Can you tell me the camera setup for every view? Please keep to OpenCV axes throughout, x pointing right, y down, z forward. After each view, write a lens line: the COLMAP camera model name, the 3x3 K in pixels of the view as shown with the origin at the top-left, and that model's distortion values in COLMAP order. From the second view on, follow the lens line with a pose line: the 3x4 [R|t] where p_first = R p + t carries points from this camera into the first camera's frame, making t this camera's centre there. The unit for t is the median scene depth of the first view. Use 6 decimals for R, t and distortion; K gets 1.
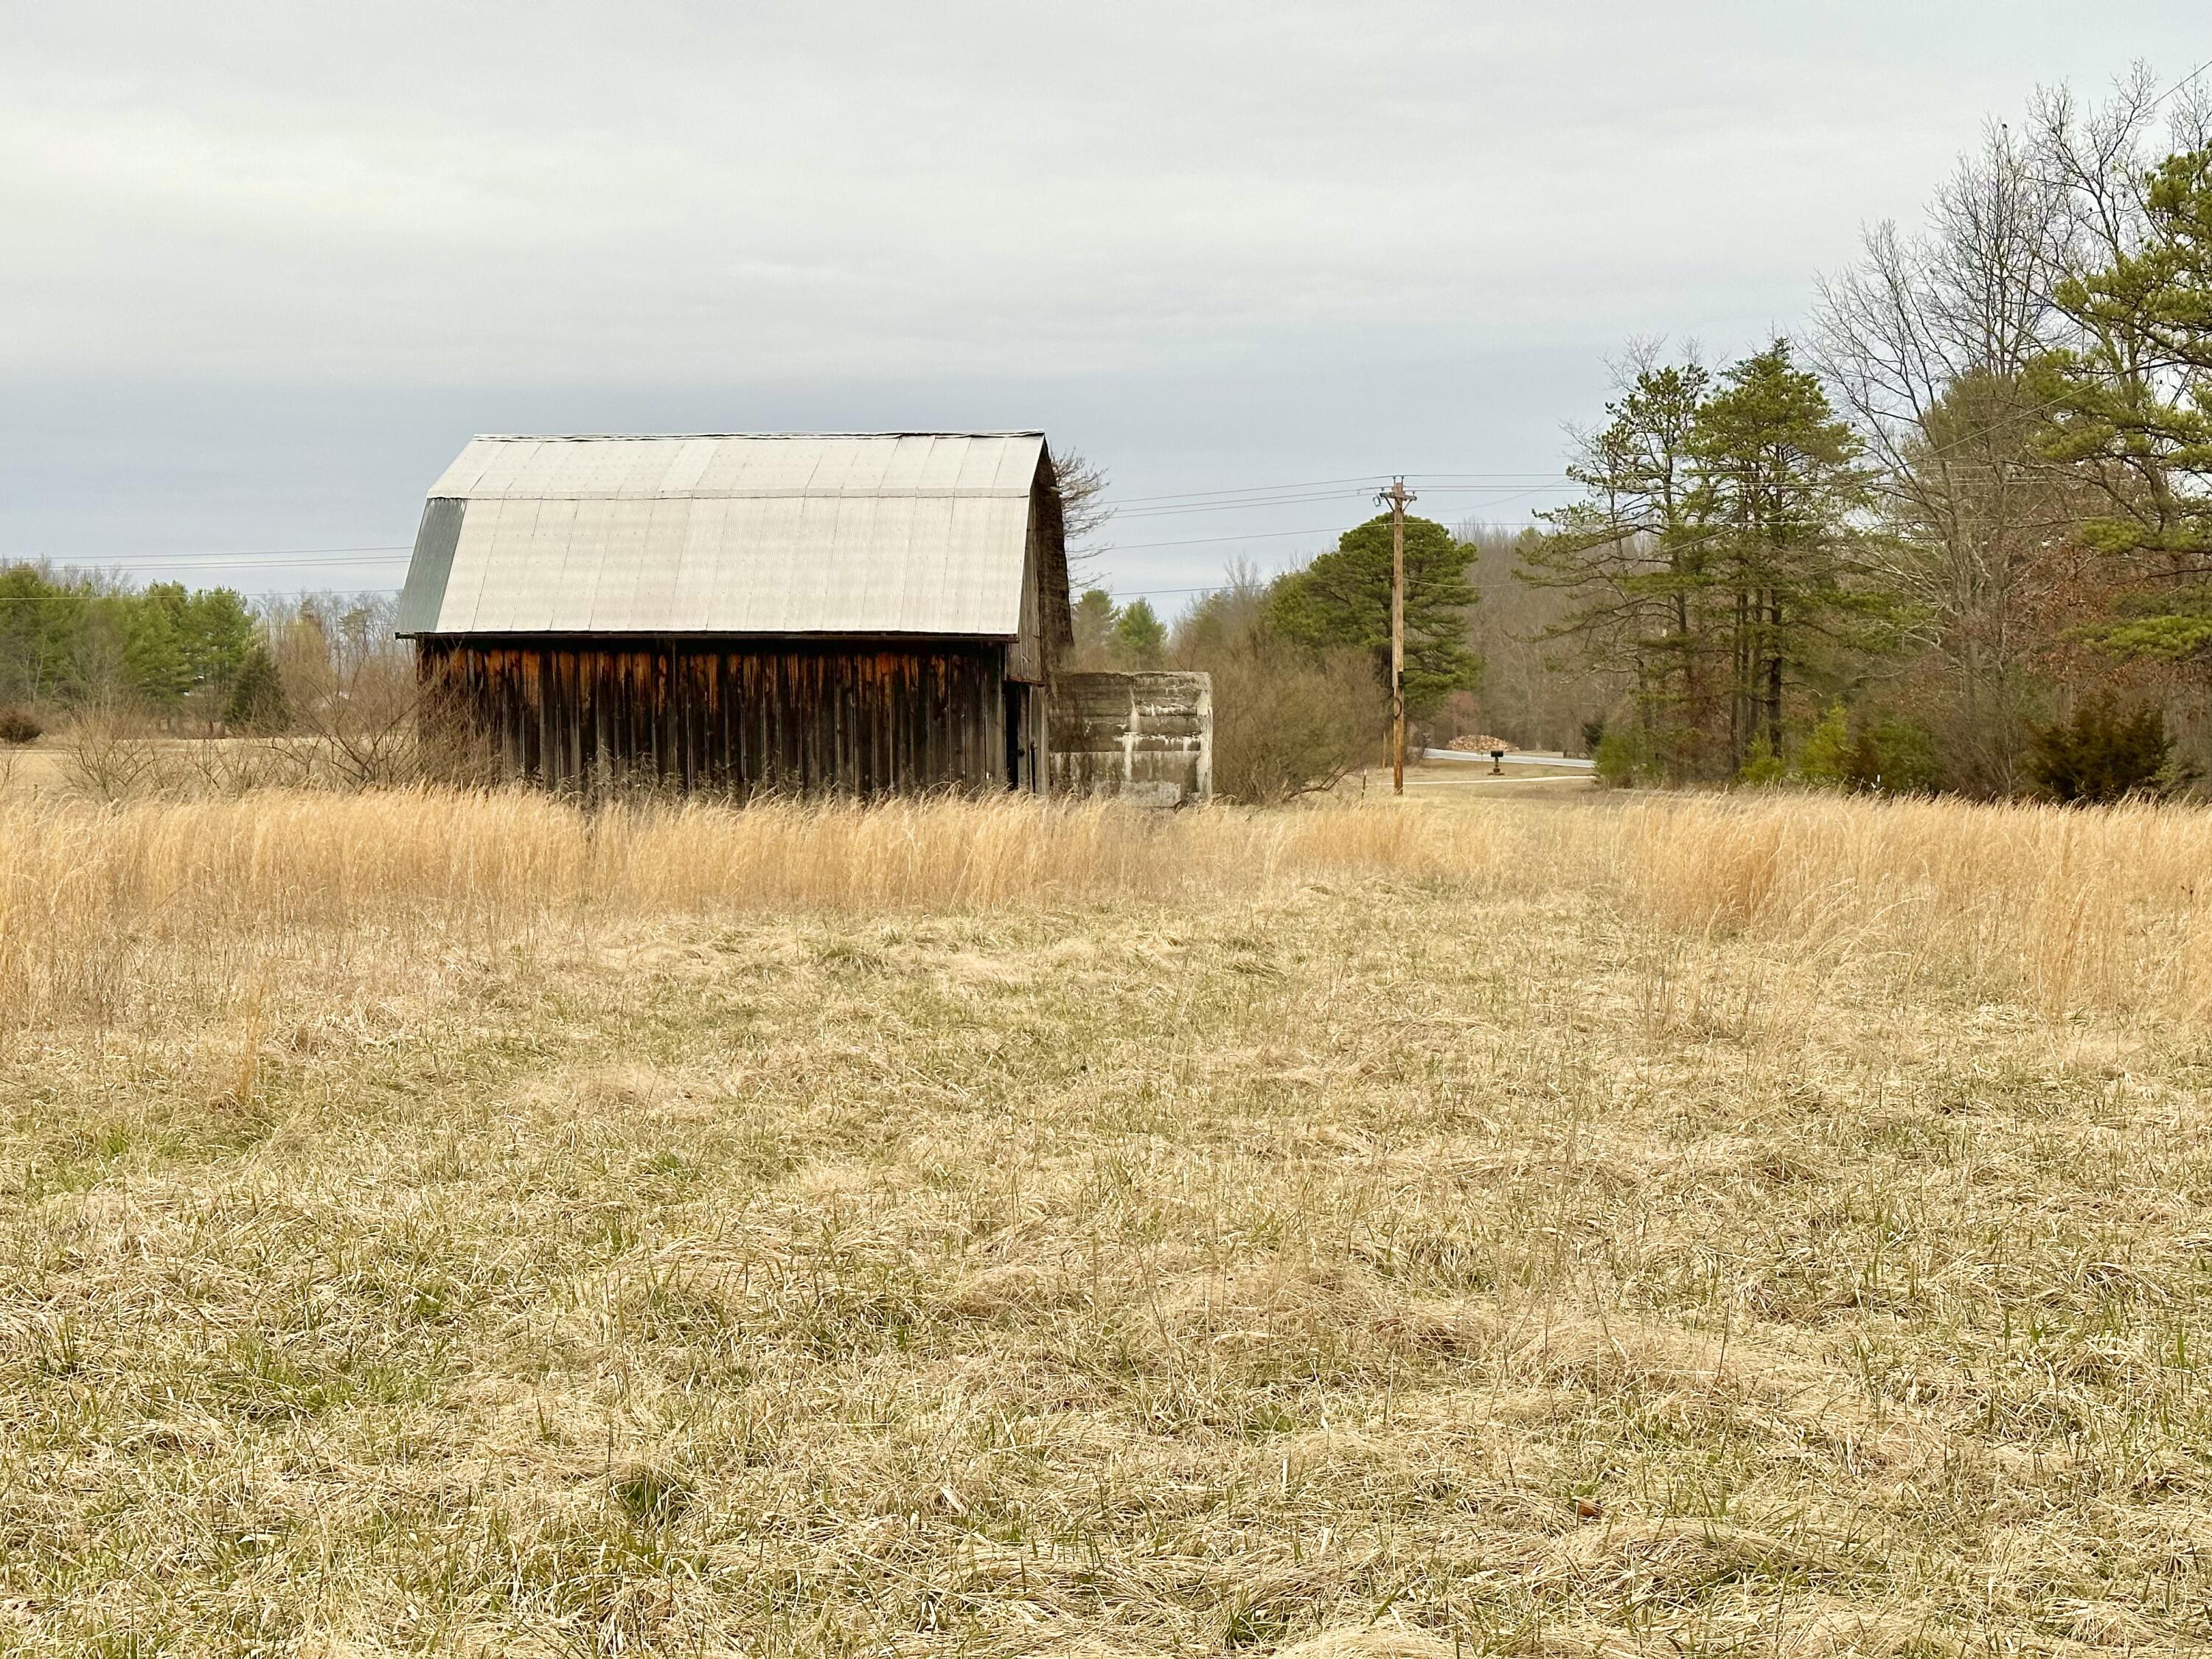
lens RADIAL K [[3092.2, 0, 1106.0], [0, 3092.2, 829.5], [0, 0, 1]] dist [-0.003663, -0.009131]
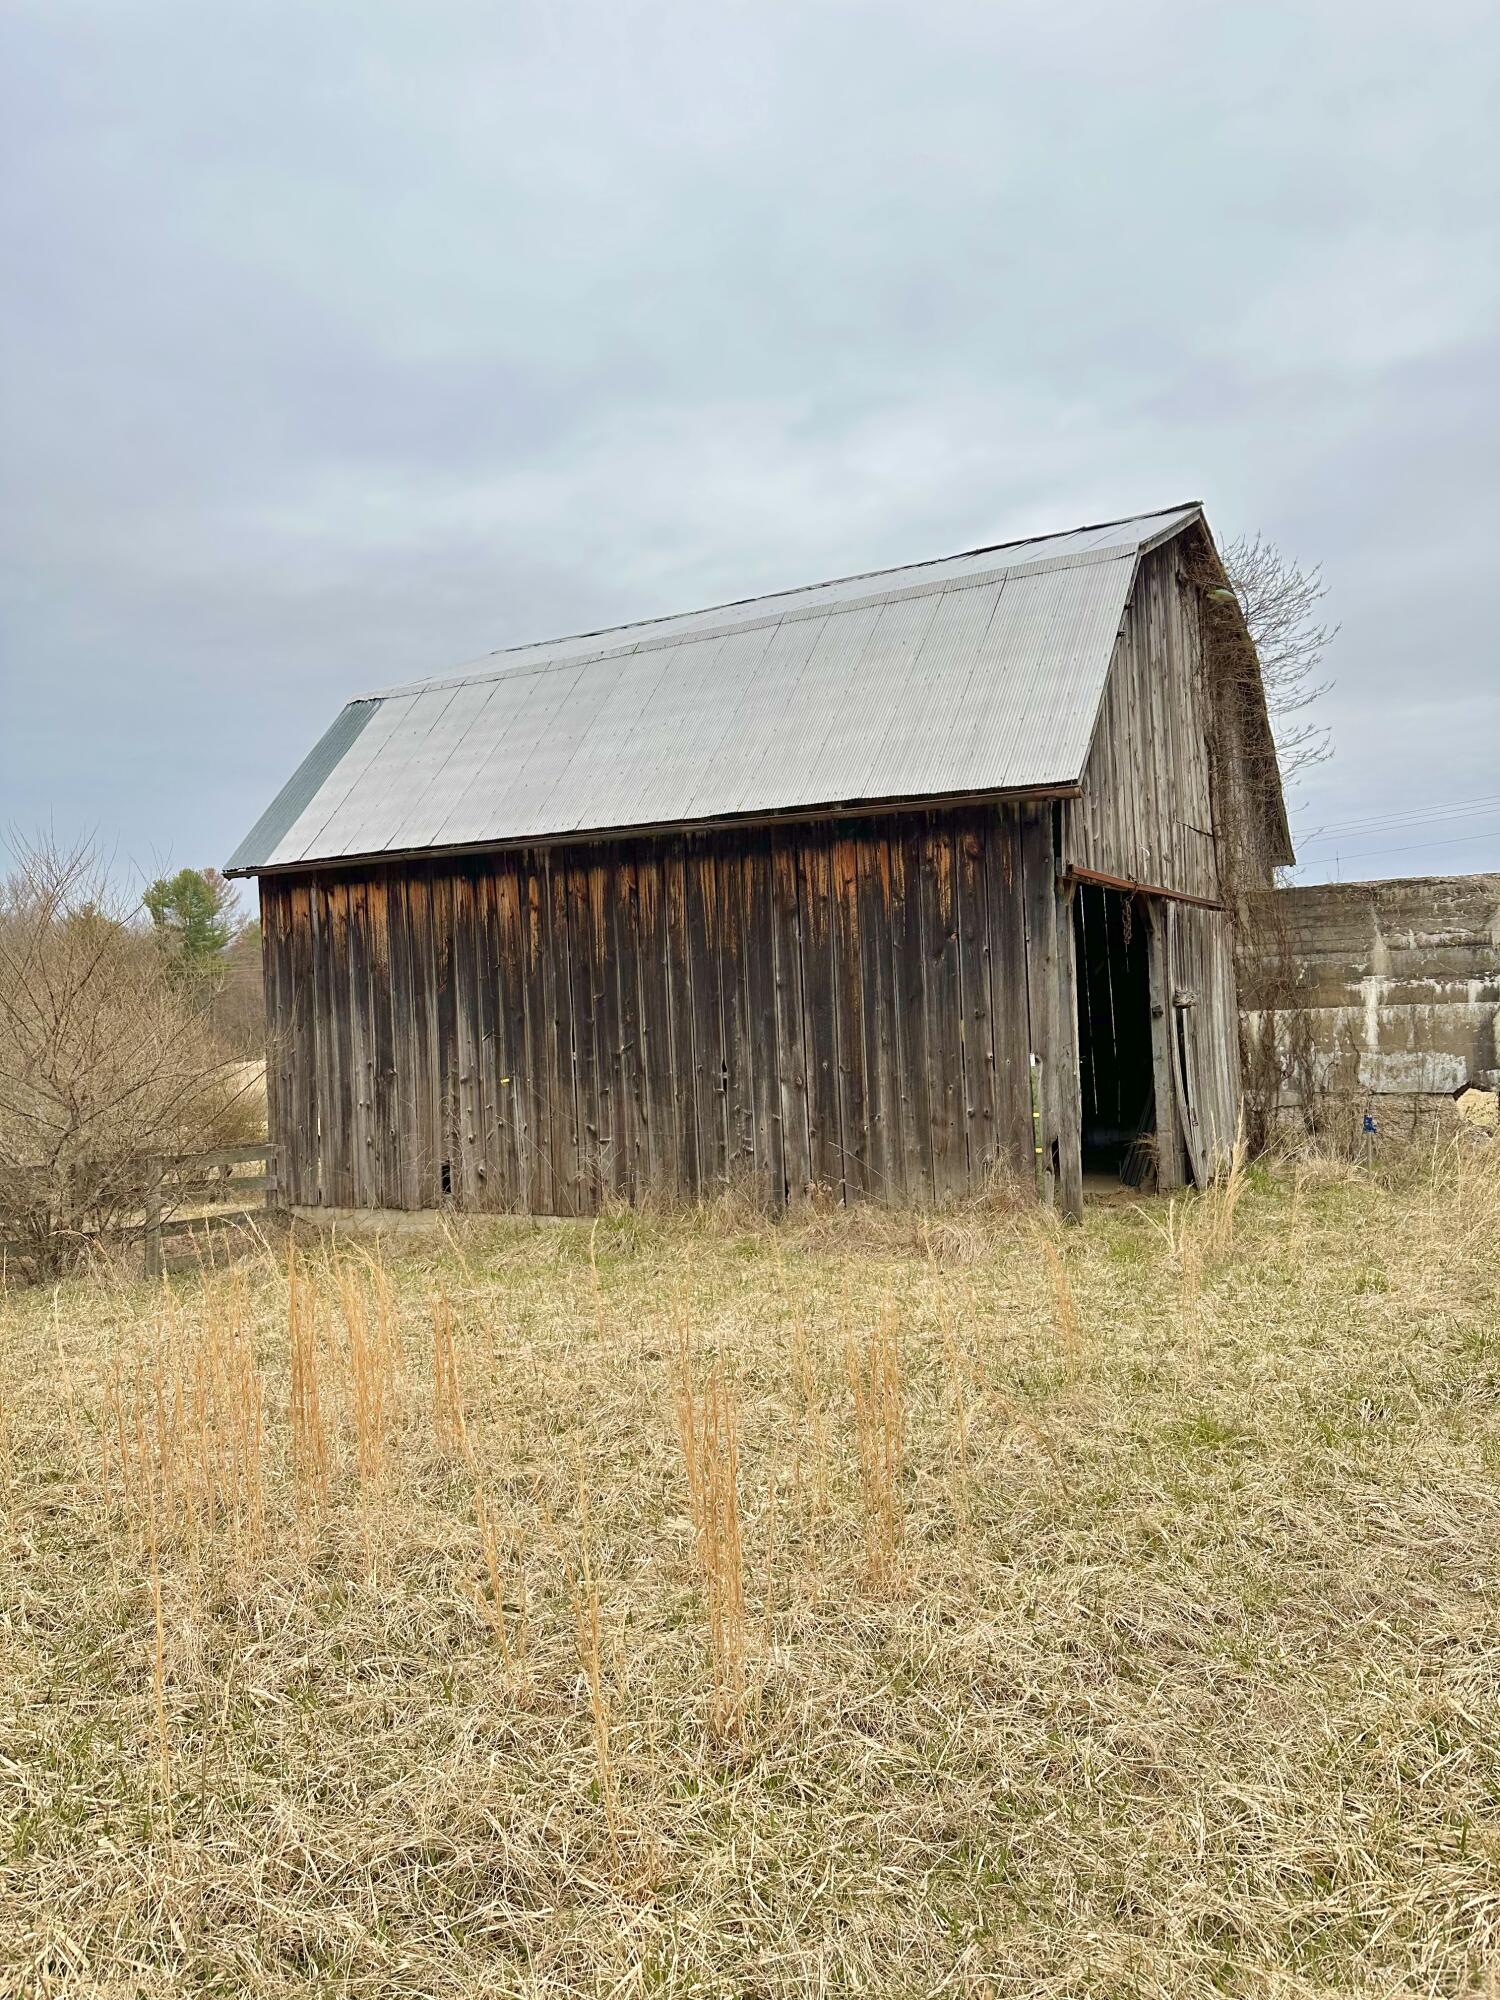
lens RADIAL K [[1377.1, 0, 750.0], [0, 1377.1, 1000.0], [0, 0, 1]] dist [0.010197, 0.000444]
pose [[0.890636, -0.030819, -0.453672, 0.024907], [0.013918, 0.999081, -0.040546, -0.018659], [0.454504, 0.029797, 0.890246, 0.766776]]
